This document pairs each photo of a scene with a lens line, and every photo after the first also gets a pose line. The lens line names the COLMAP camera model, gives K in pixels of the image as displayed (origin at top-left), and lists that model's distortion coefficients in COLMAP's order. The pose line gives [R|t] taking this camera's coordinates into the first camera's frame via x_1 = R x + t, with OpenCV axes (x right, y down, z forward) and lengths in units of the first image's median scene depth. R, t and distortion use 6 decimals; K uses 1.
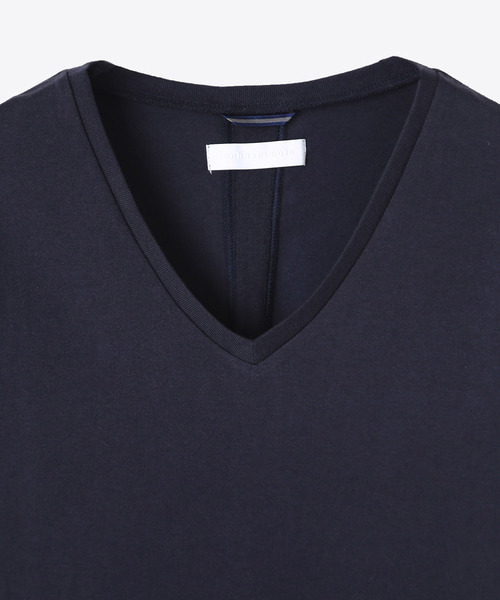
lens RADIAL K [[2222.9, 0, 250.4], [0, 2222.9, 300.4], [0, 0, 1]] dist [0.506951, 0.000000]
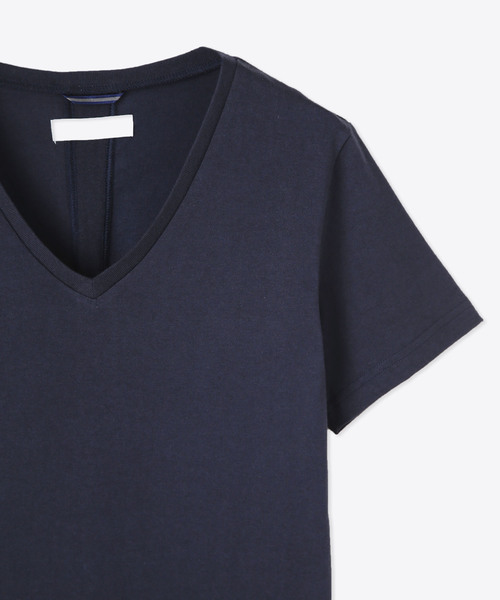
lens RADIAL K [[2222.9, 0, 266.9], [0, 2222.9, 321.4], [0, 0, 1]] dist [0.506951, 0.000000]
pose [[0.998878, -0.017590, 0.043960, 0.042782], [0.017139, 0.999797, 0.010610, 0.029871], [-0.044137, -0.009844, 0.998977, -0.236232]]
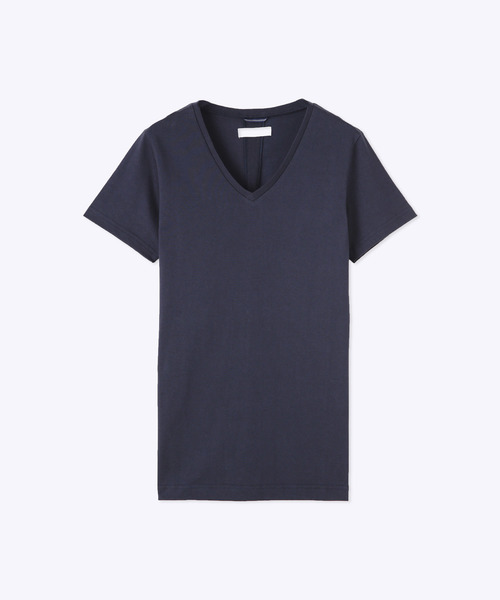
lens RADIAL K [[2222.9, 0, 249.9], [0, 2222.9, 302.5], [0, 0, 1]] dist [0.506951, 0.000000]
pose [[0.998974, 0.004803, -0.045036, 0.132694], [-0.007265, 0.998478, -0.054674, 0.328236], [0.044705, 0.054945, 0.997488, -1.978699]]
